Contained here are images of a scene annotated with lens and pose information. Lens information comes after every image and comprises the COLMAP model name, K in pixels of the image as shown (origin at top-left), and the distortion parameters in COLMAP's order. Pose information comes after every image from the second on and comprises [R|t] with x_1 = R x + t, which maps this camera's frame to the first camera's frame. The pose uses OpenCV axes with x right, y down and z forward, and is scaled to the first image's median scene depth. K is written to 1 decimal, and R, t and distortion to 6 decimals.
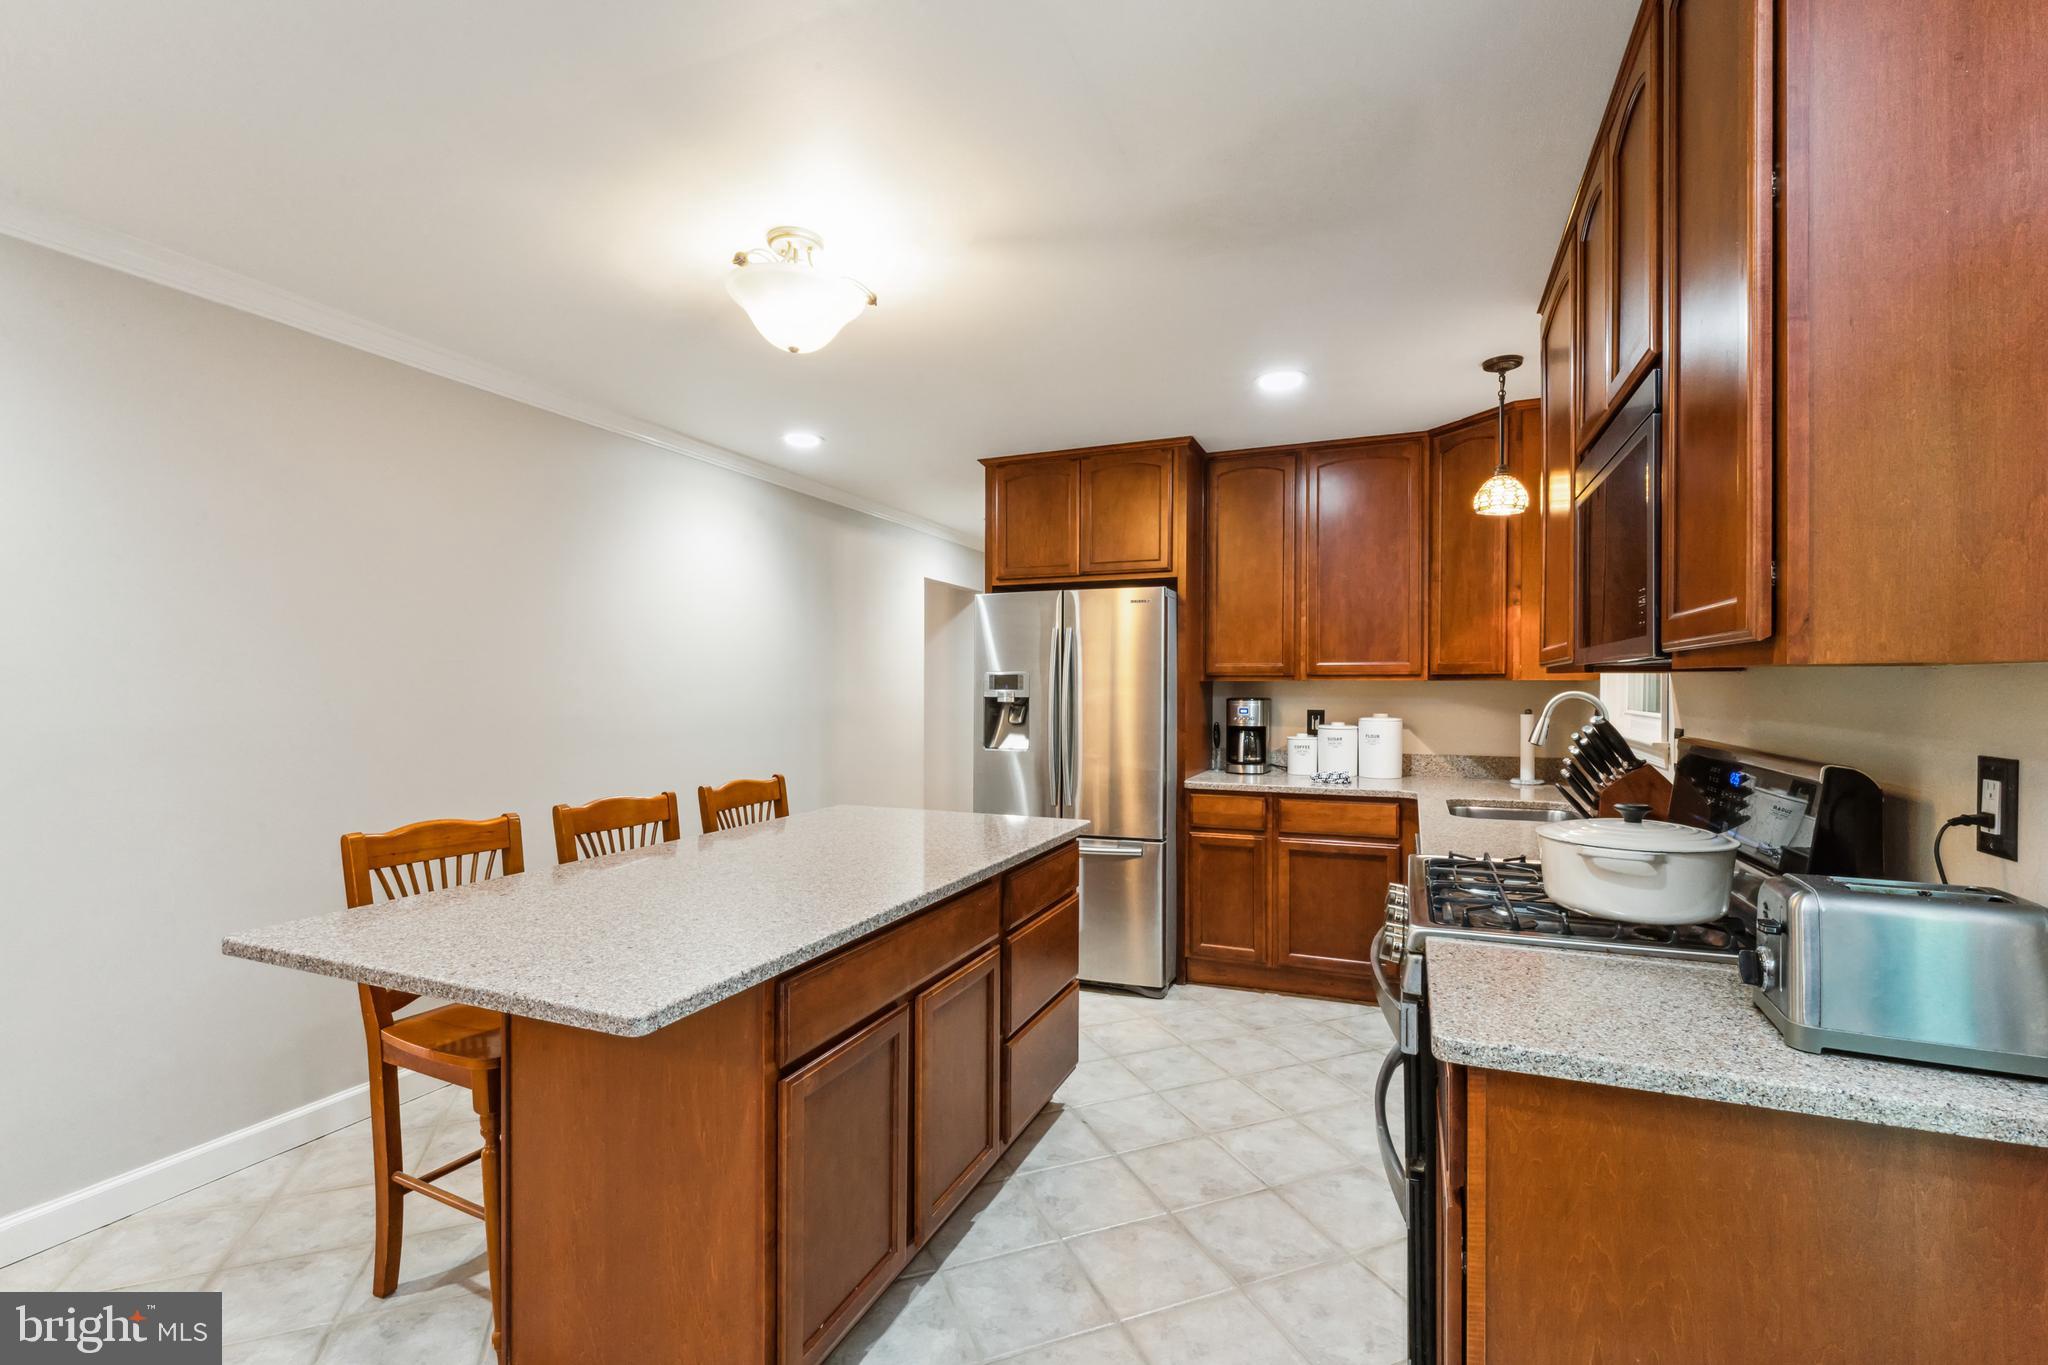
lens RADIAL K [[897.1, 0, 1024.0], [0, 897.1, 682.5], [0, 0, 1]] dist [0.000641, 0.000001]
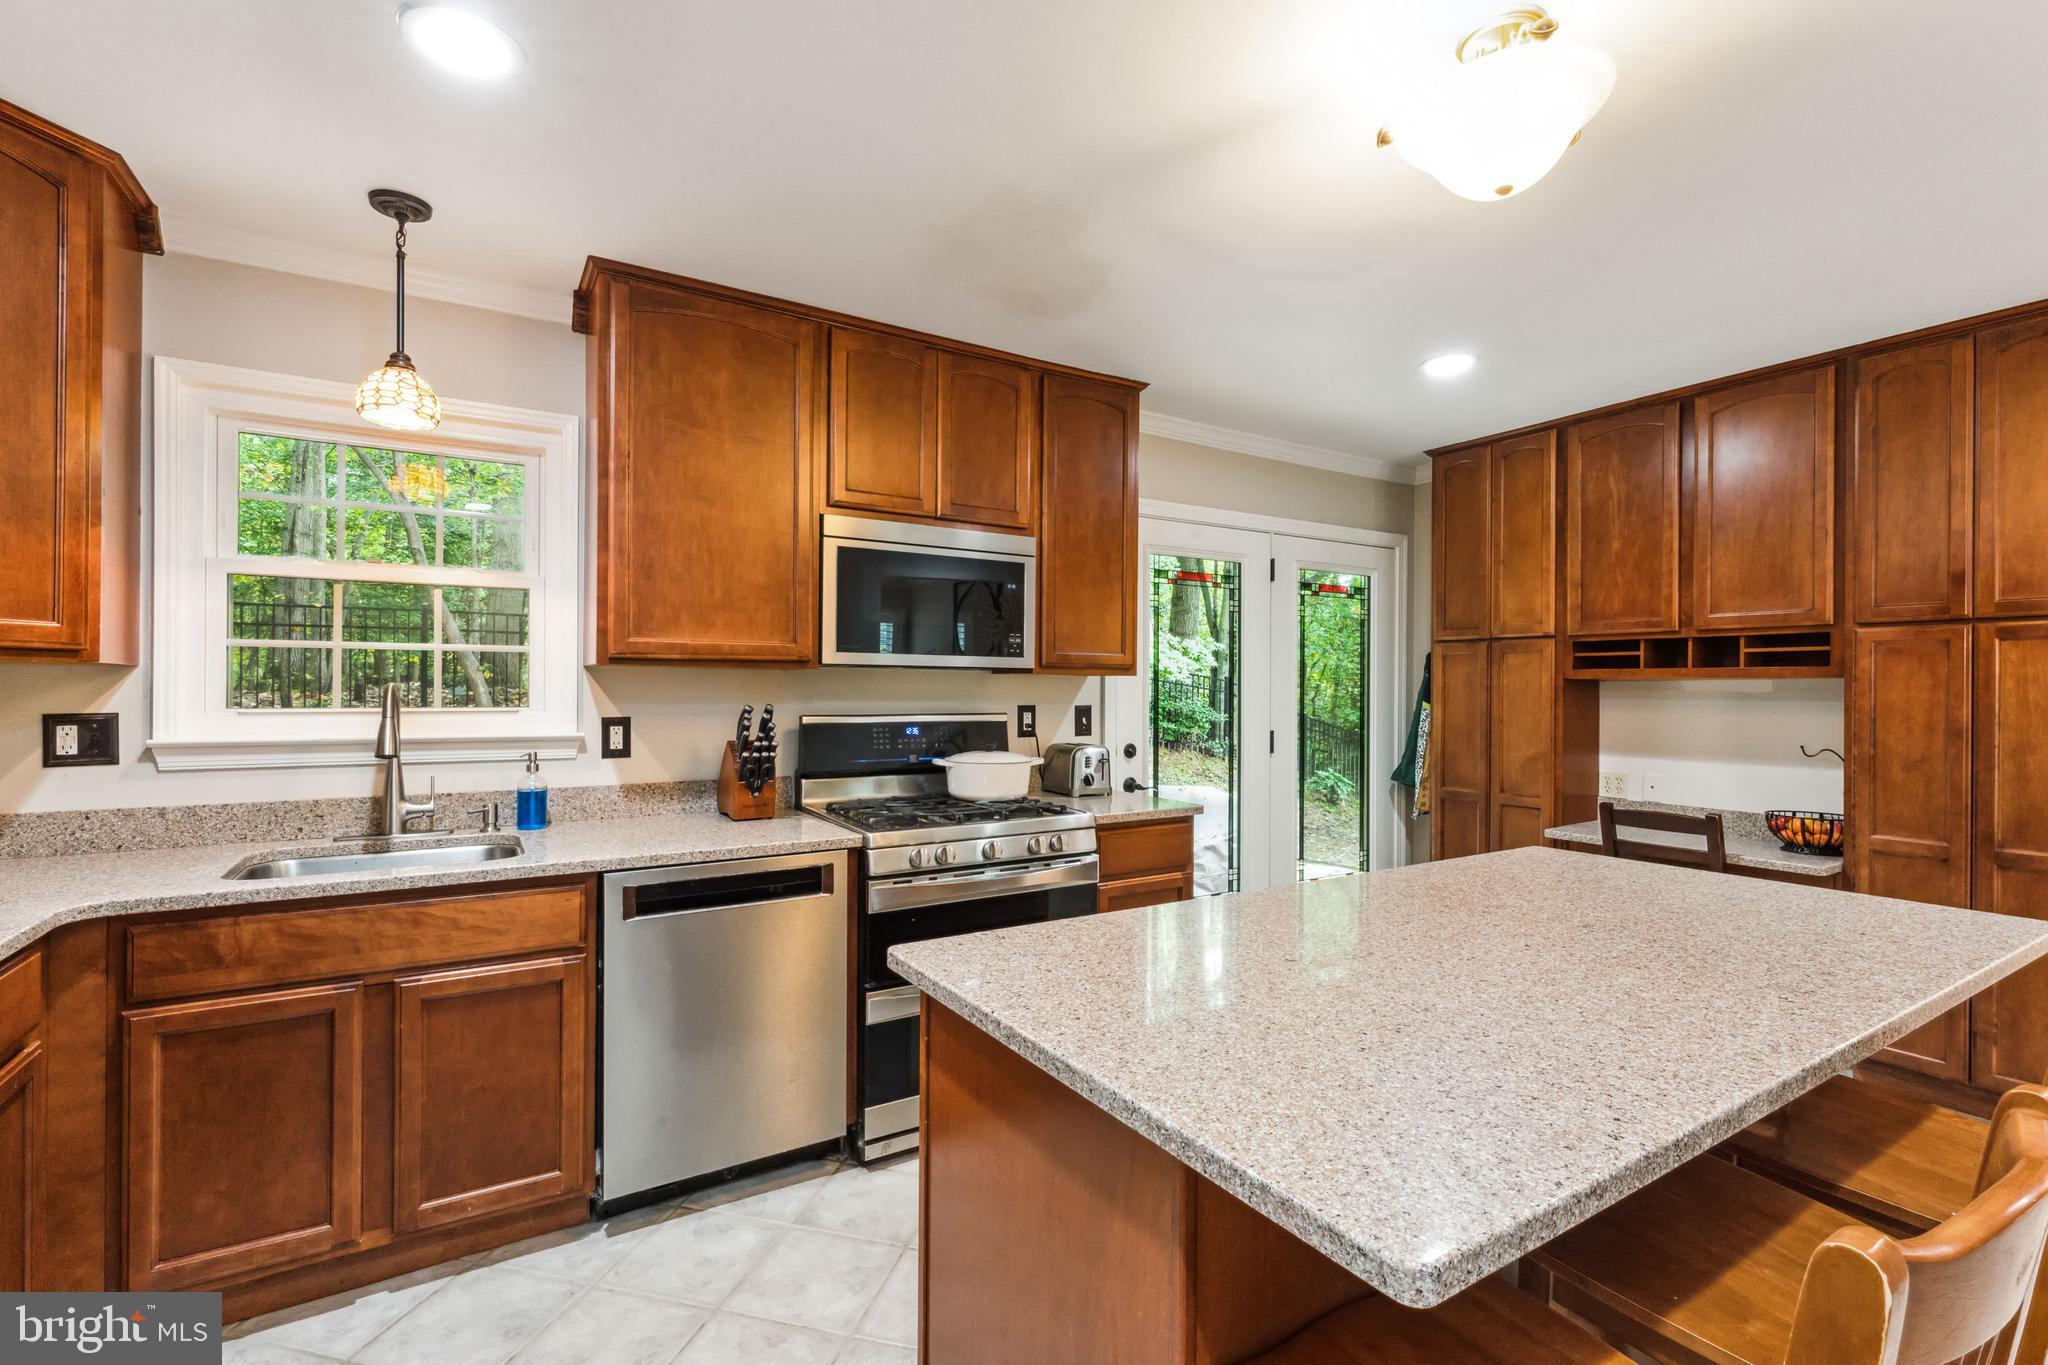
lens RADIAL K [[974.0, 0, 1029.6], [0, 974.0, 673.9], [0, 0, 1]] dist [-0.000103, 0.000035]
pose [[-0.828996, -0.003035, 0.559247, -0.218797], [-0.010467, 0.999894, -0.010090, 0.003998], [-0.559157, -0.014218, -0.828940, 1.044724]]
